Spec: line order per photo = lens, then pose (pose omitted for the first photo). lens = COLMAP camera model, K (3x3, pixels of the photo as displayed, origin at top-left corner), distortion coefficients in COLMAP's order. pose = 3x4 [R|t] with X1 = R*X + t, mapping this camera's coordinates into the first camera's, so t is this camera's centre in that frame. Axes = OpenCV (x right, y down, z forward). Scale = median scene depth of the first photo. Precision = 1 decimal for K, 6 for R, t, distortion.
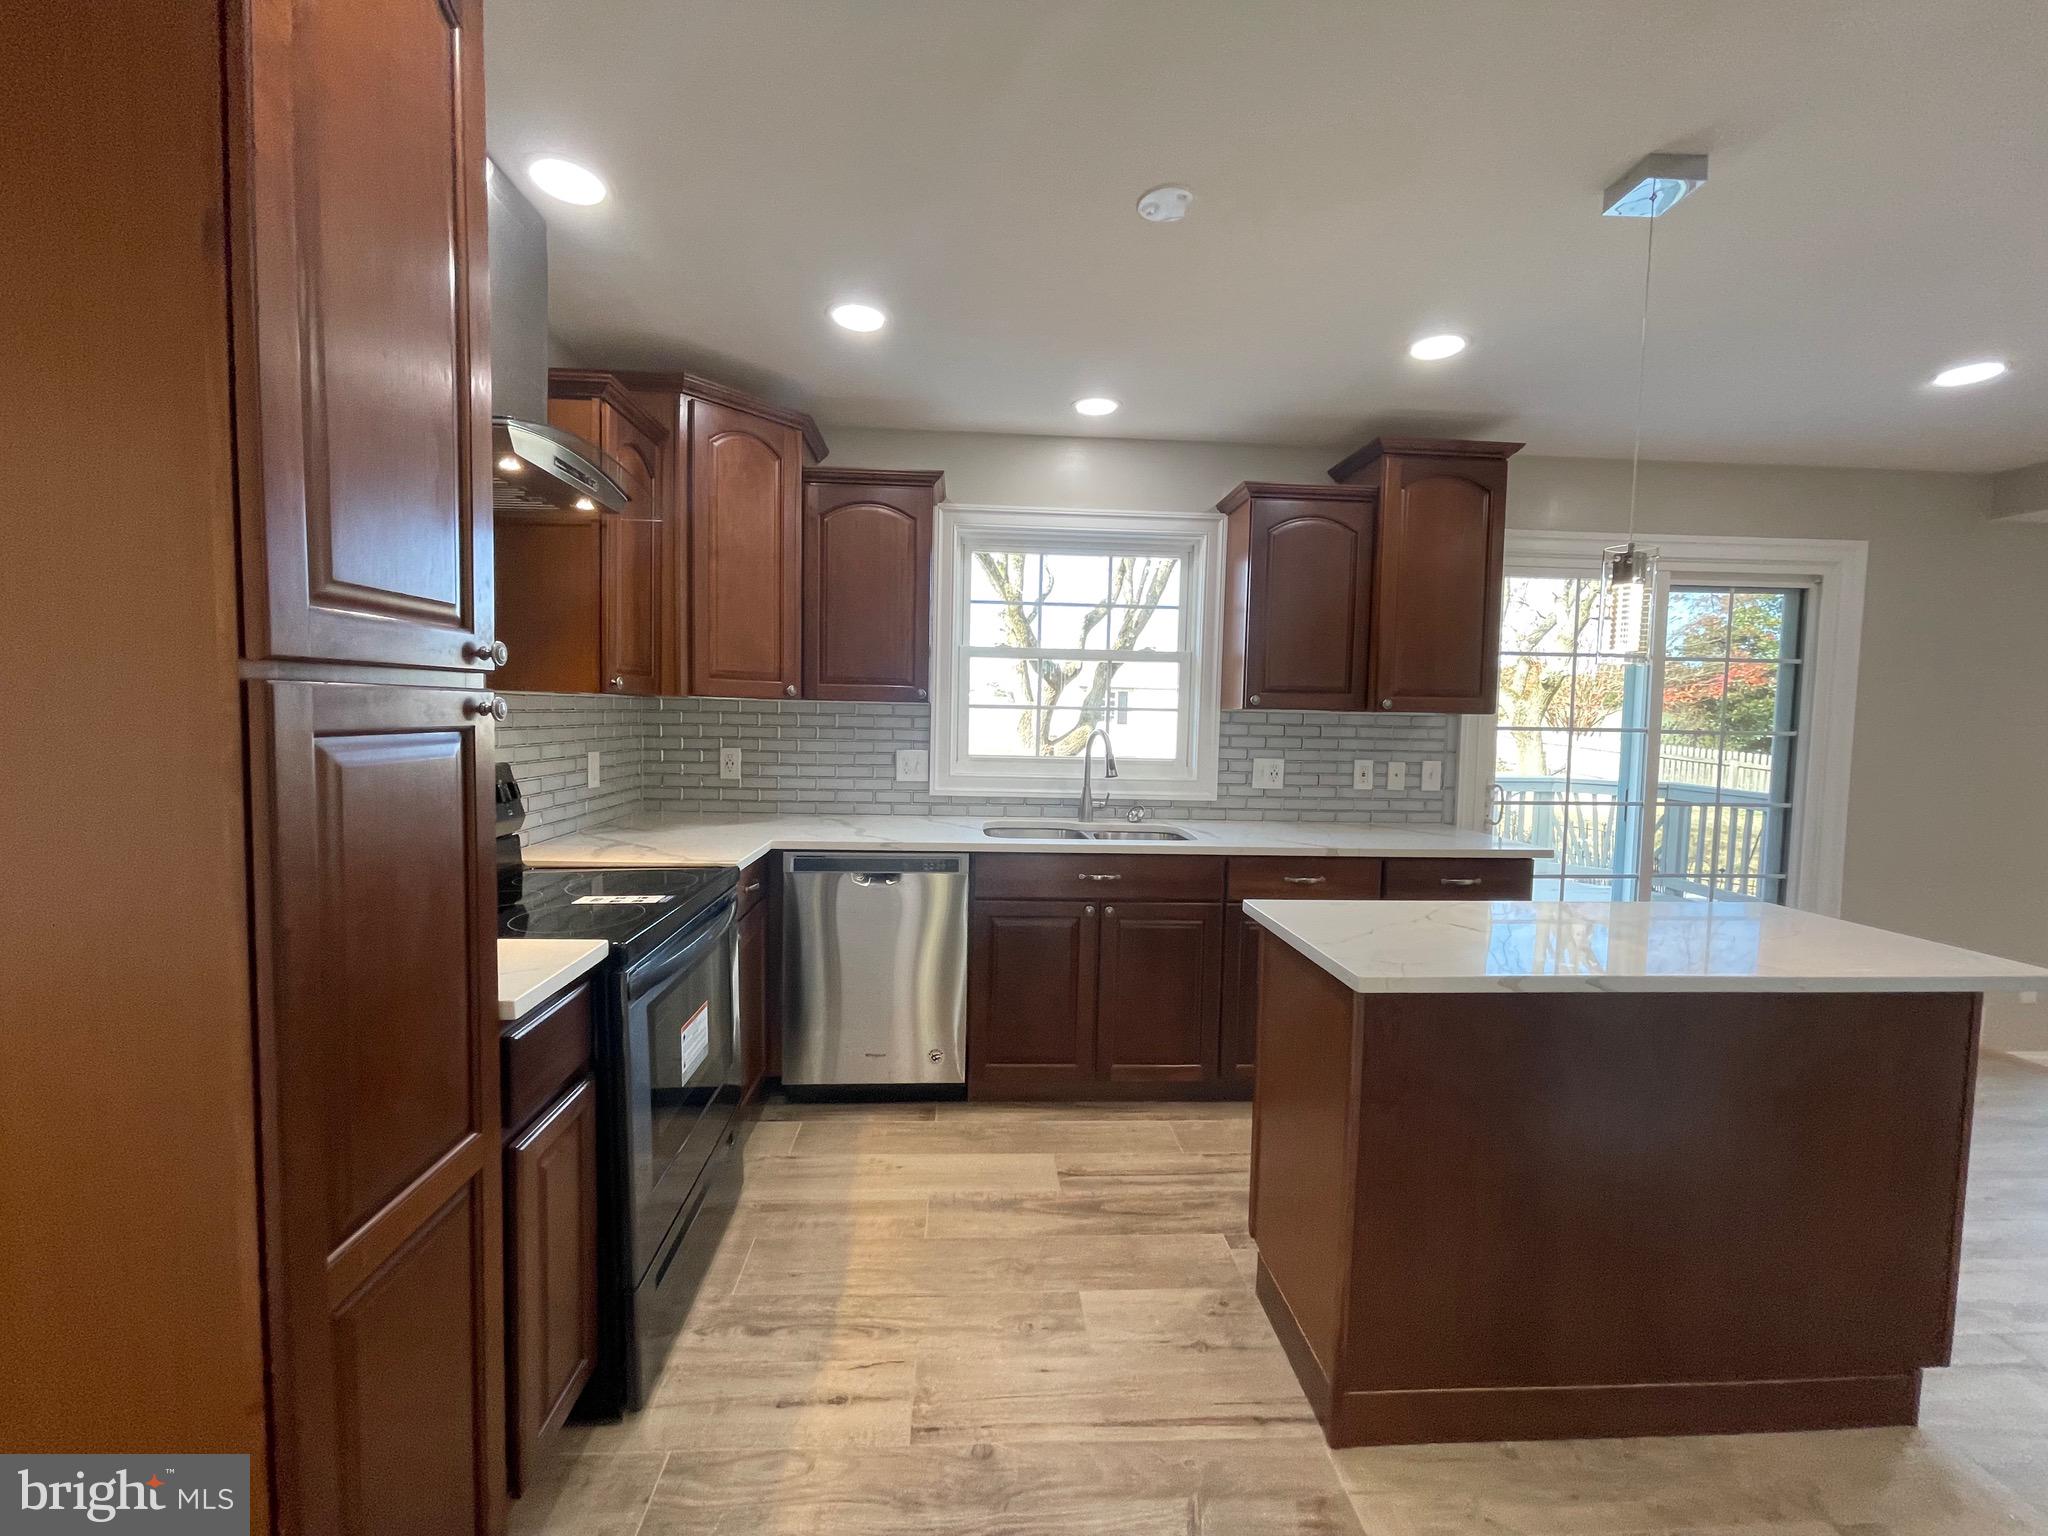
lens RADIAL K [[829.9, 0, 1008.0], [0, 829.9, 764.7], [0, 0, 1]] dist [-0.003050, 0.001530]
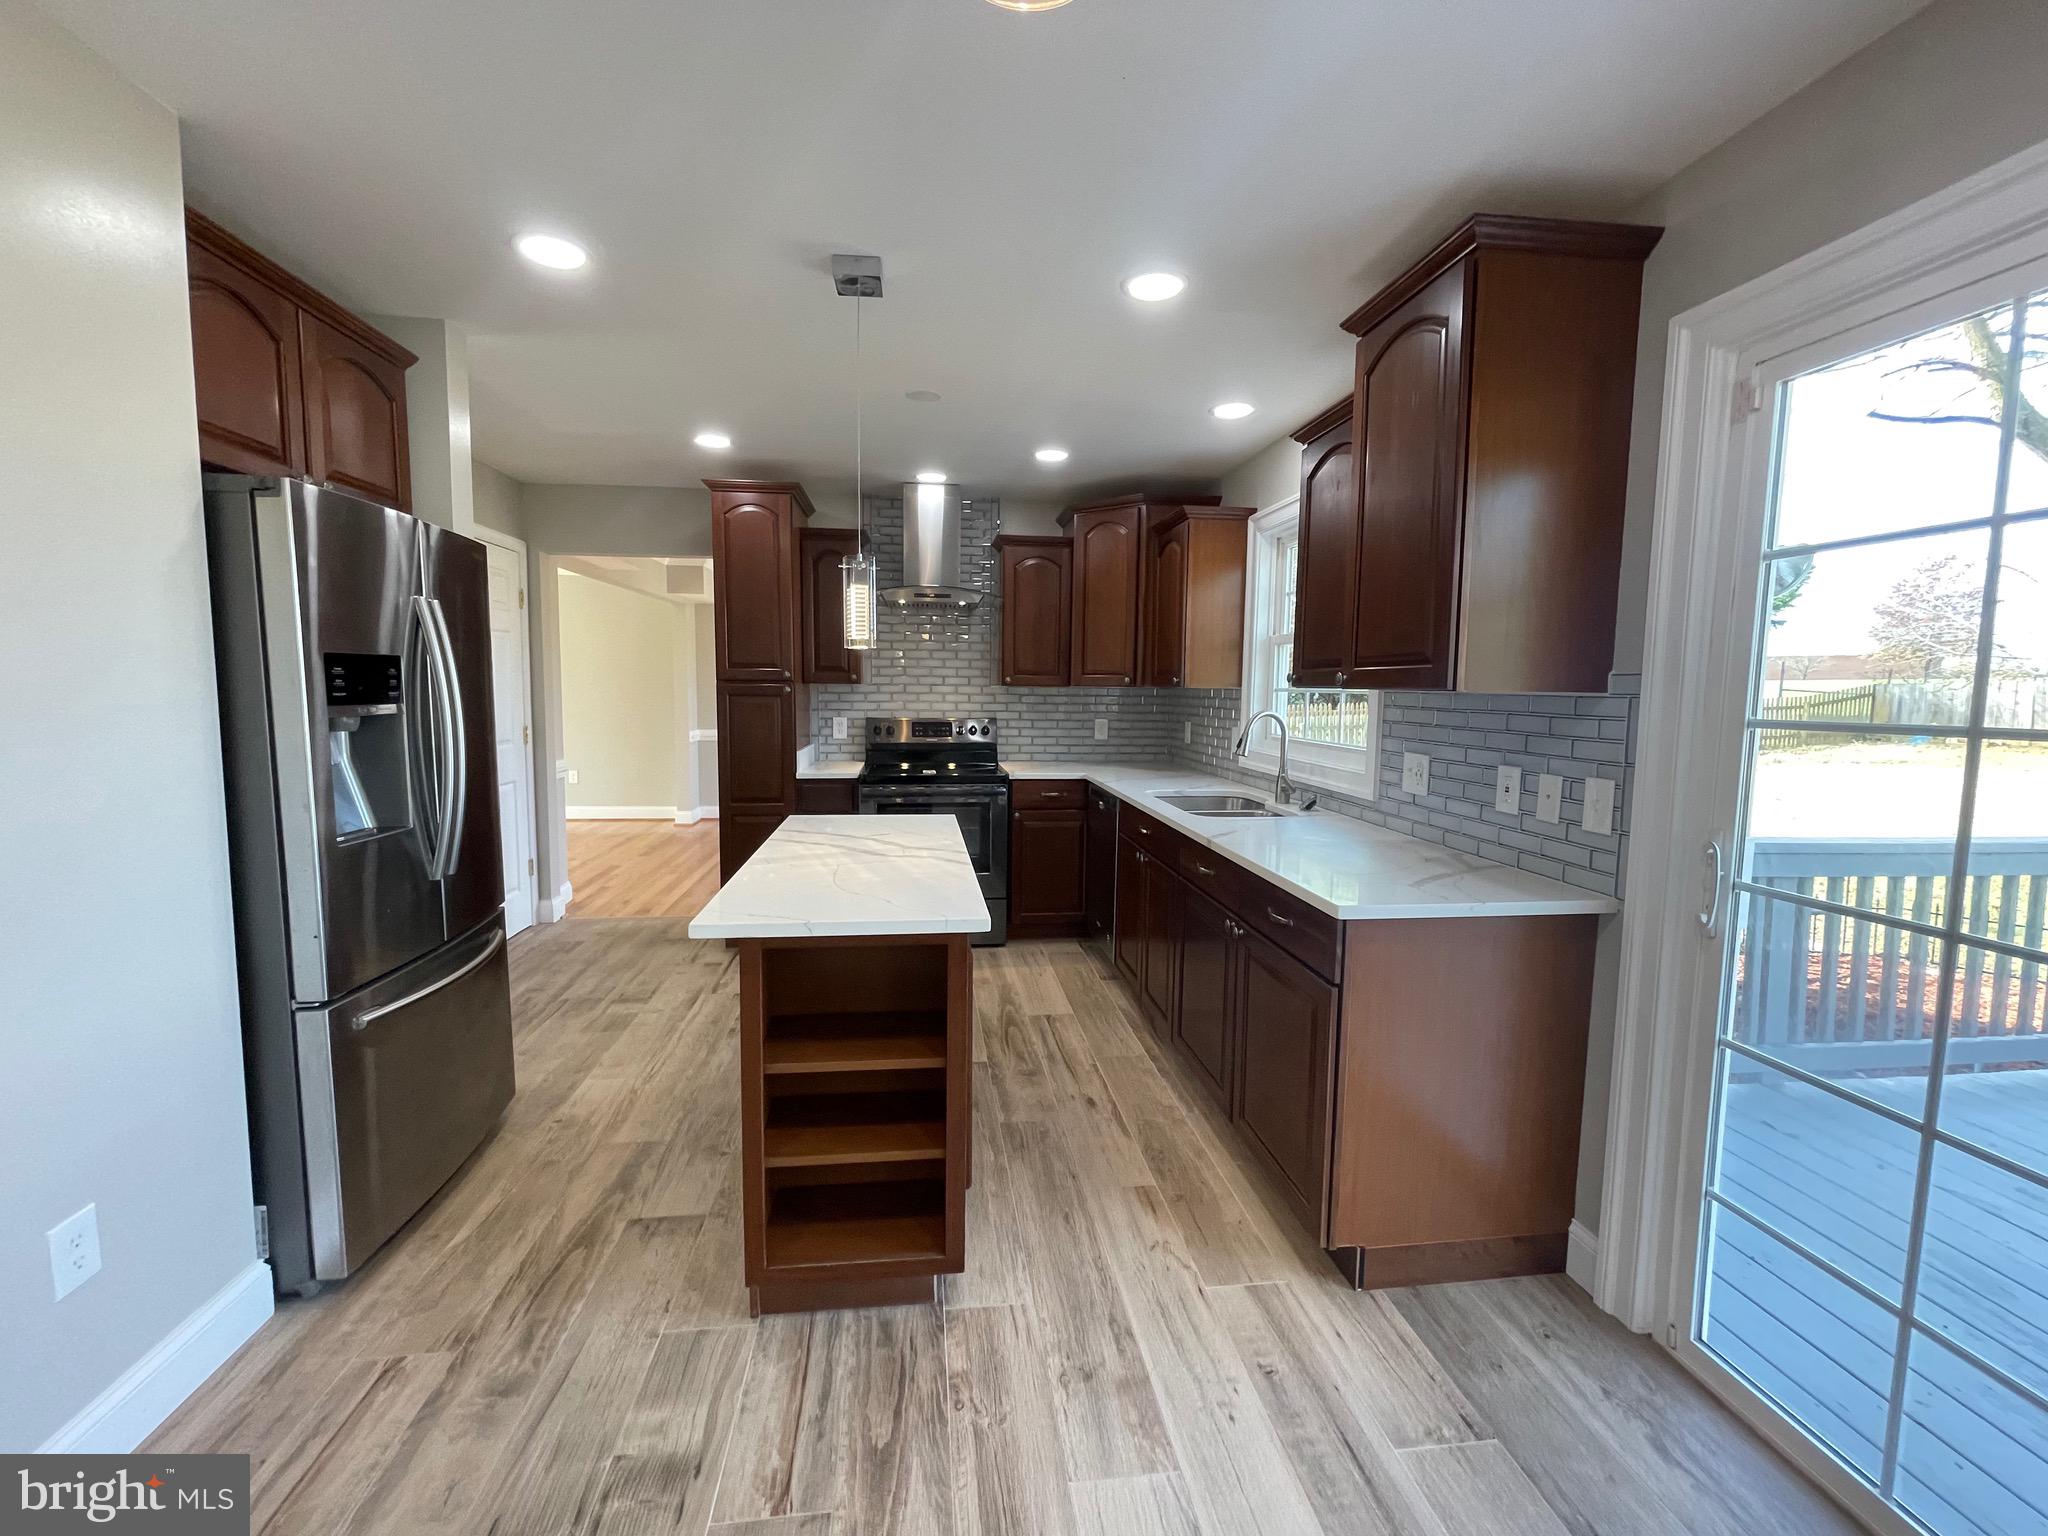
lens RADIAL K [[829.9, 0, 1015.3], [0, 829.9, 759.0], [0, 0, 1]] dist [-0.003050, 0.001530]
pose [[0.066278, 0.068042, -0.995479, 1.070787], [-0.075723, 0.995138, 0.062977, -0.023423], [0.994924, 0.071207, 0.071108, 0.598896]]
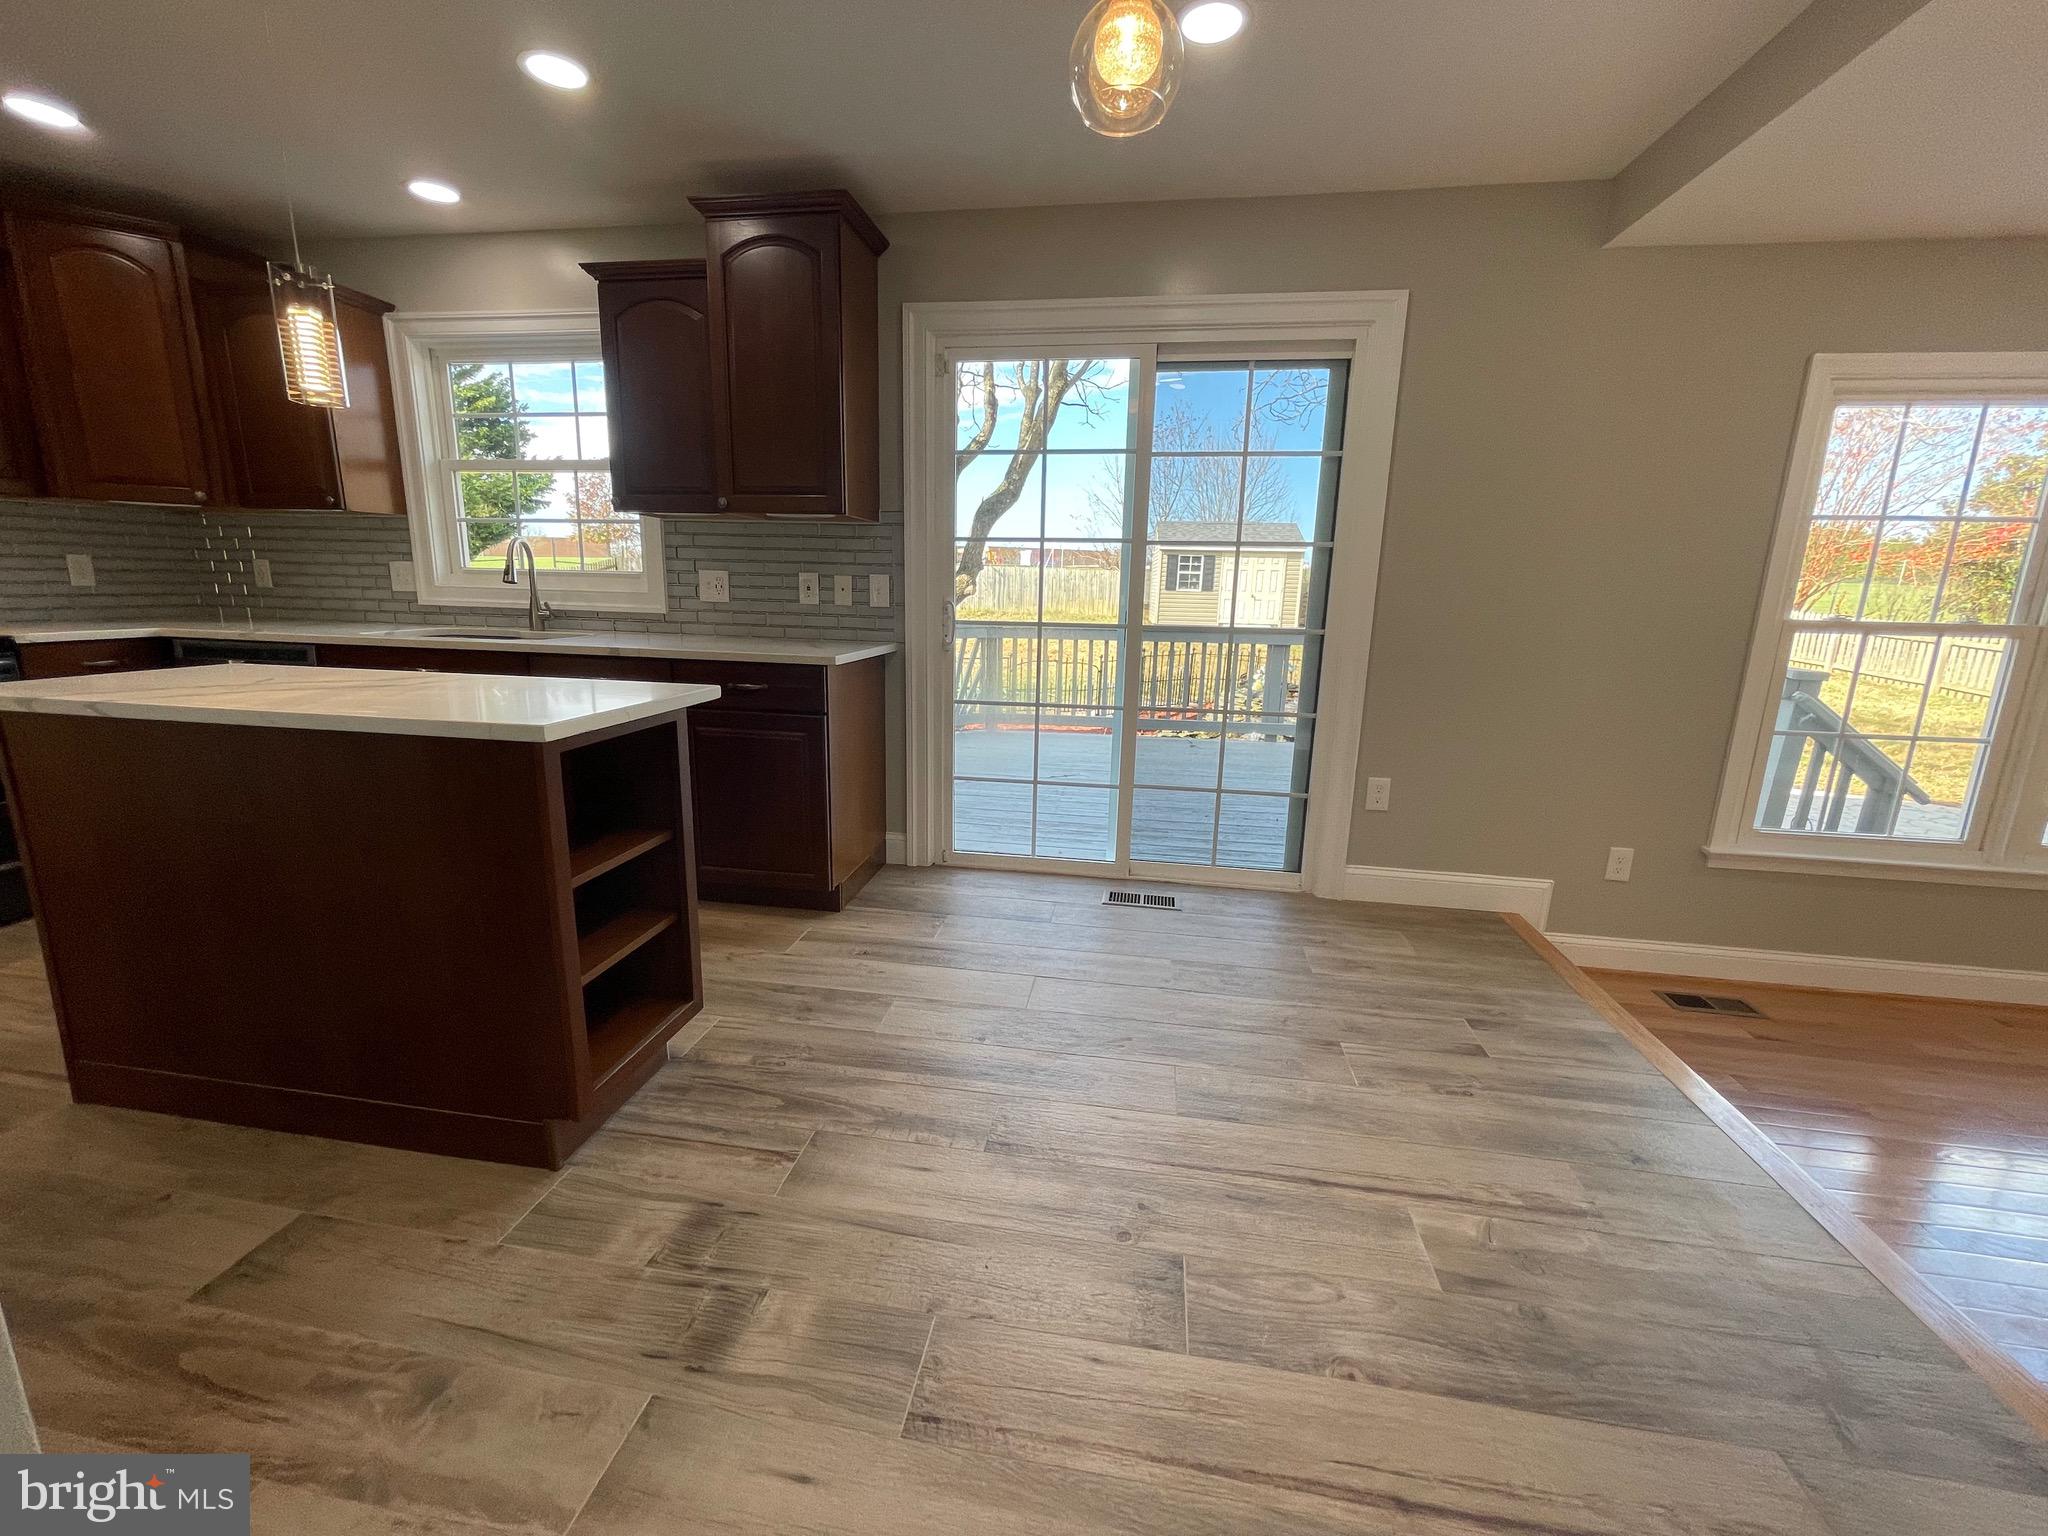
lens RADIAL K [[829.9, 0, 1011.0], [0, 829.9, 762.3], [0, 0, 1]] dist [-0.003050, 0.001530]
pose [[0.975504, 0.048991, -0.214457, 0.902976], [-0.017400, 0.989016, 0.146783, 0.068381], [0.219293, -0.139456, 0.965641, 0.101297]]
